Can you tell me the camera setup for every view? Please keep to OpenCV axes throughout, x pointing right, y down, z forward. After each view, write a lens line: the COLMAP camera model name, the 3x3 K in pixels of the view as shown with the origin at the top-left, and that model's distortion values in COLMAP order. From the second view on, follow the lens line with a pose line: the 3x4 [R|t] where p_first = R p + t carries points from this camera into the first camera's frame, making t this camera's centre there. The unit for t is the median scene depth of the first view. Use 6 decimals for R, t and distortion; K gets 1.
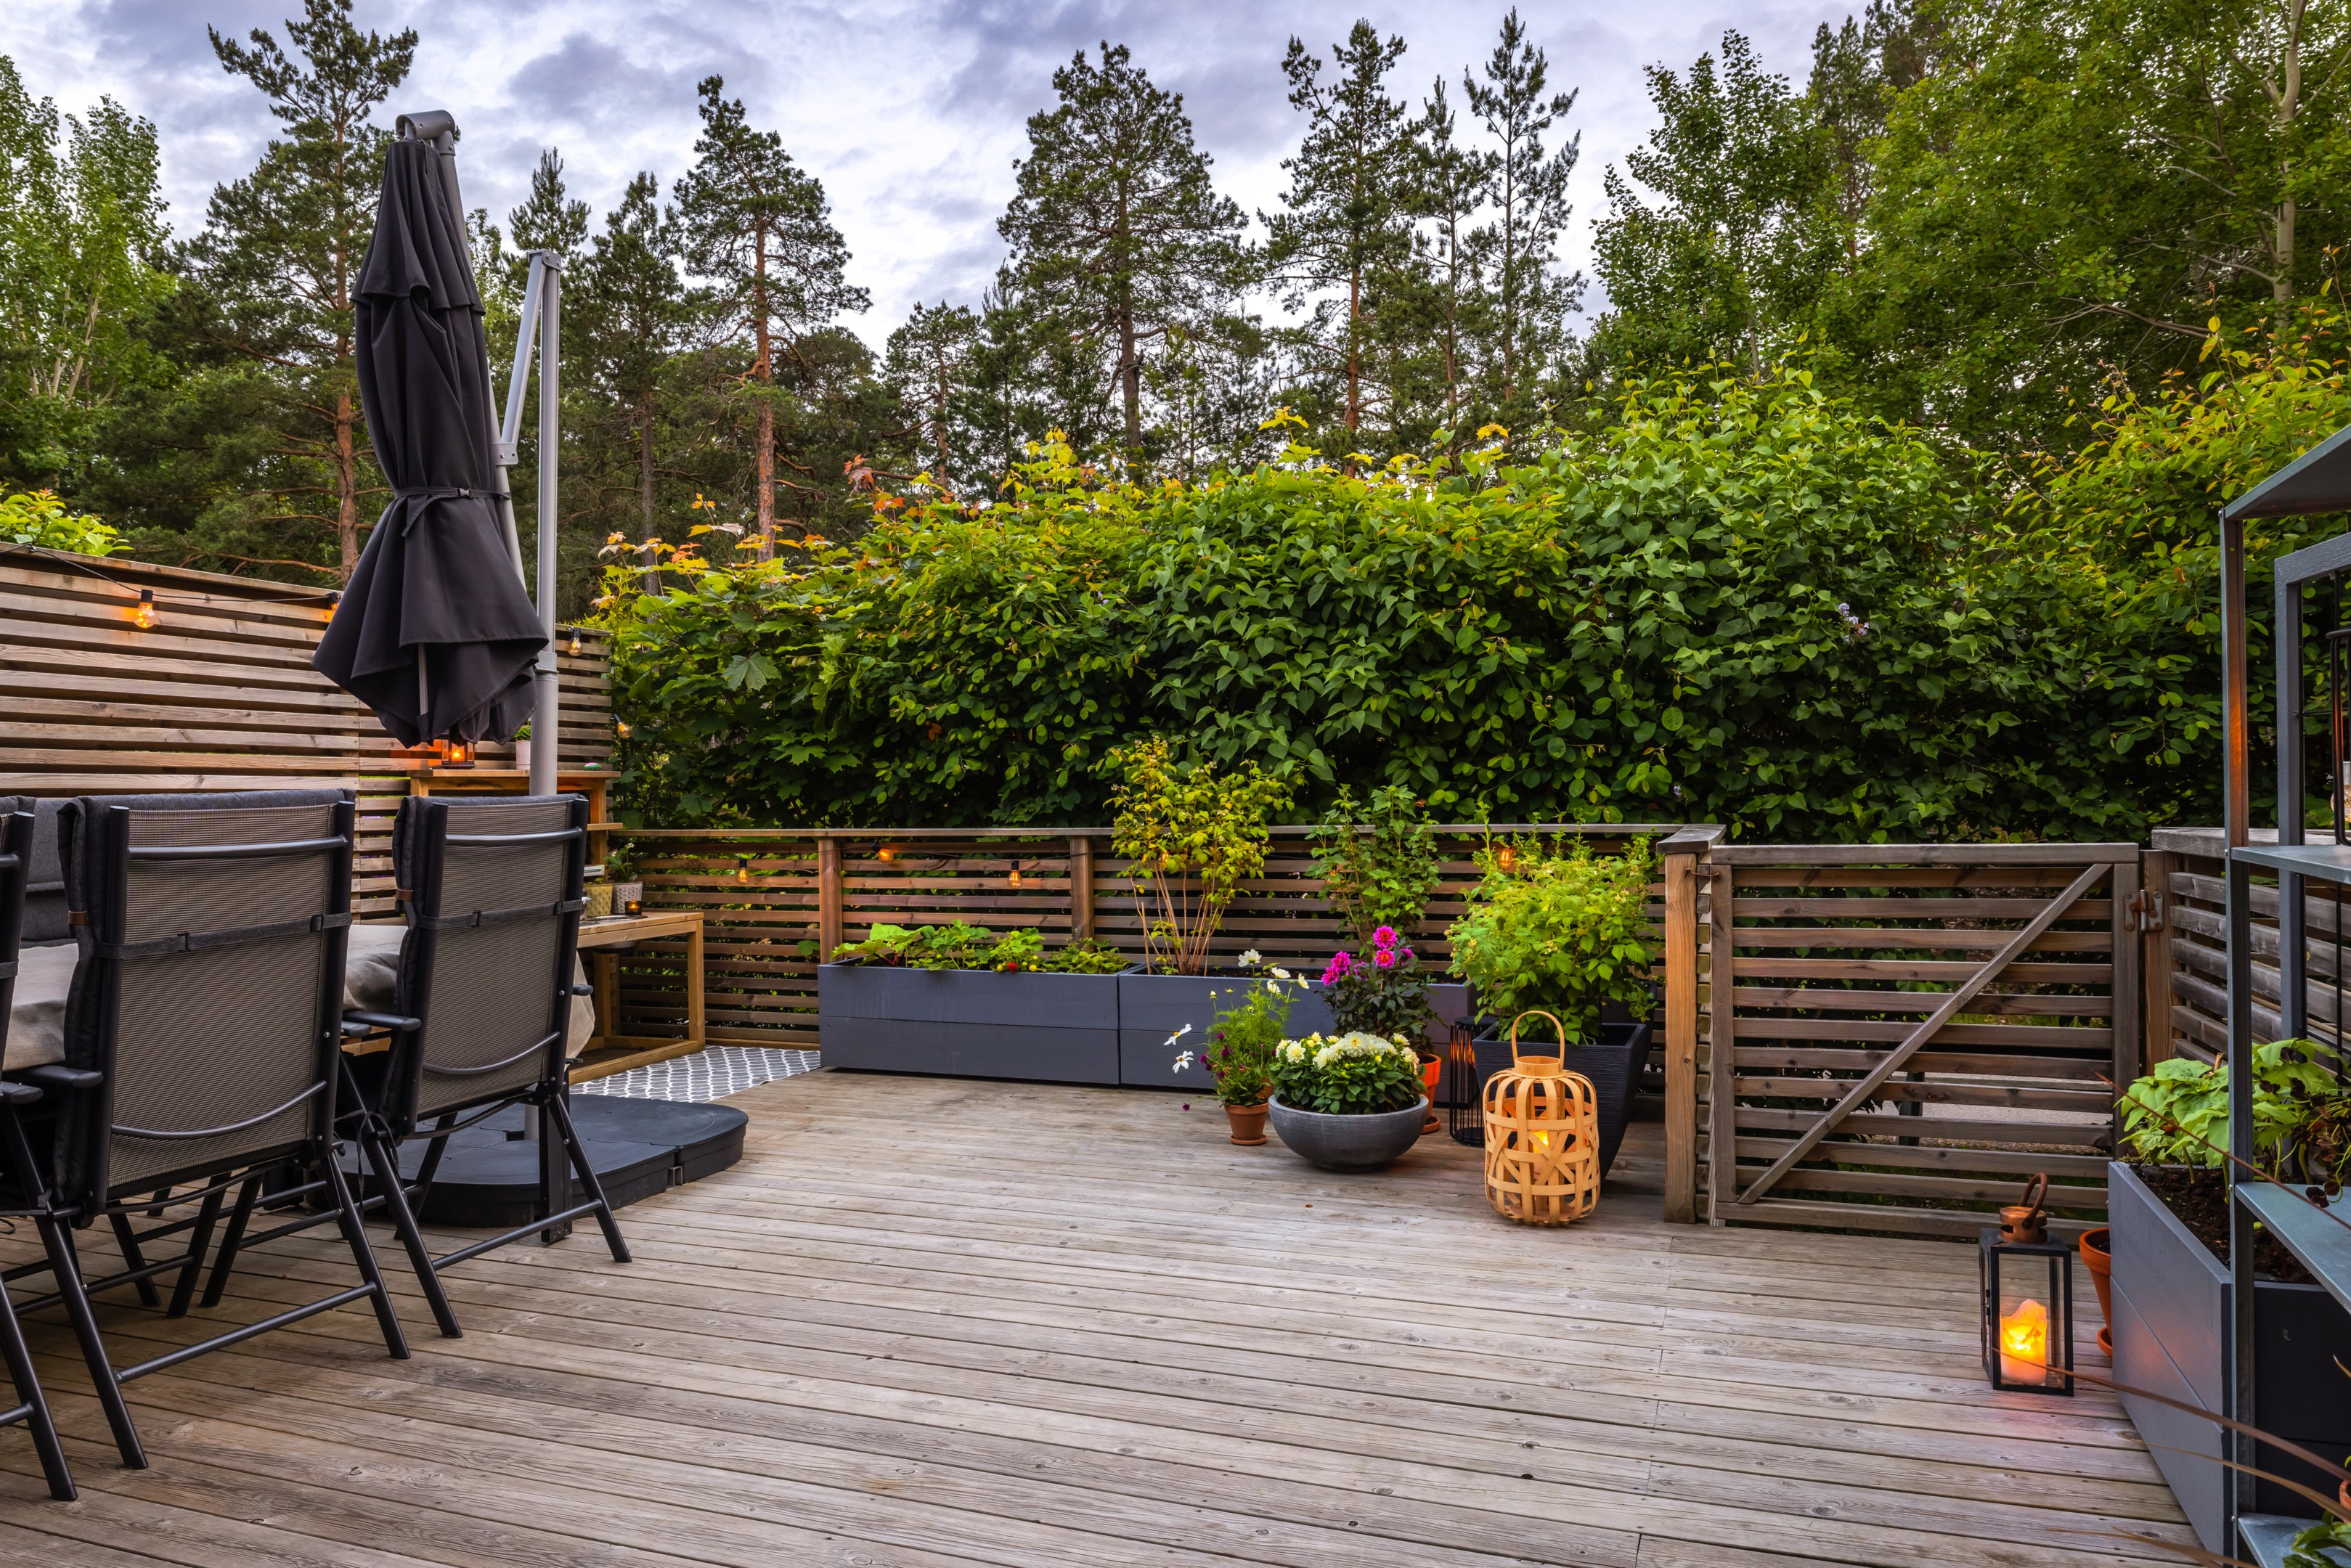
lens RADIAL K [[1555.1, 0, 1176.2], [0, 1555.1, 822.5], [0, 0, 1]] dist [-0.002758, -0.001423]
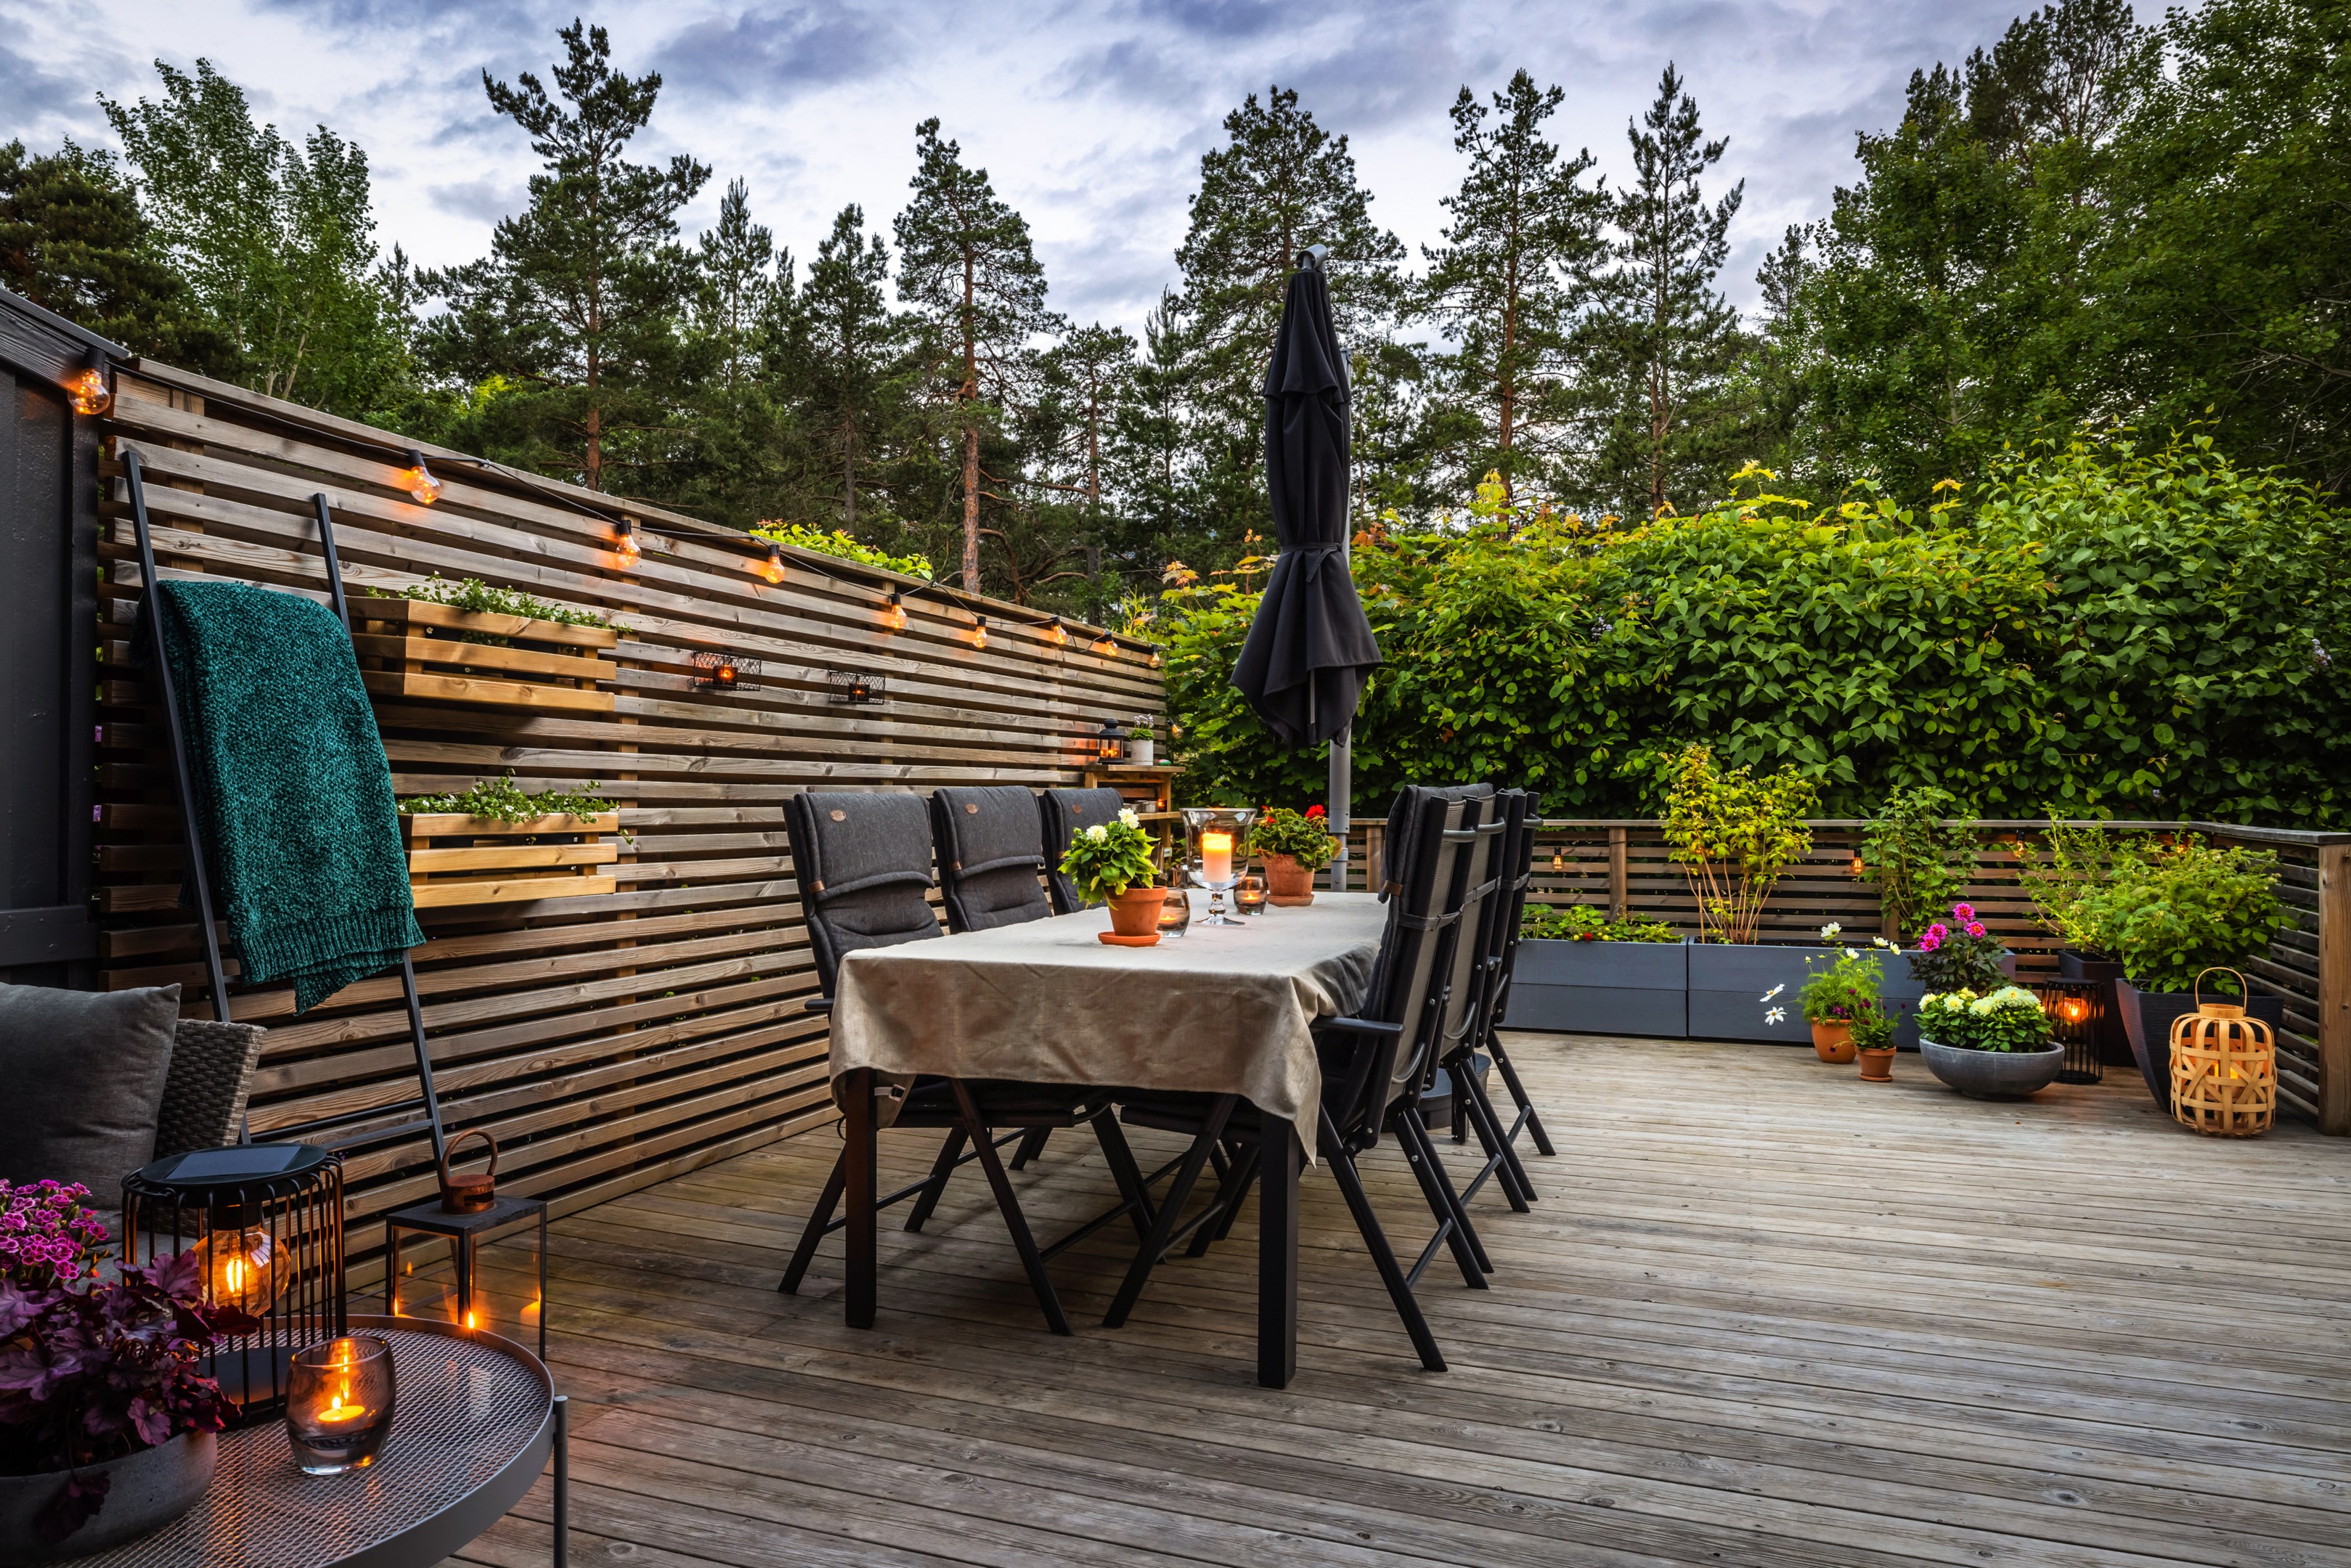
lens RADIAL K [[1533.2, 0, 1175.5], [0, 1533.2, 784.0], [0, 0, 1]] dist [-0.005172, -0.000761]
pose [[0.999946, 0.010437, 0.000194, -0.126499], [-0.010430, 0.999711, -0.021657, 0.001581], [-0.000420, 0.021654, 0.999765, -0.050367]]
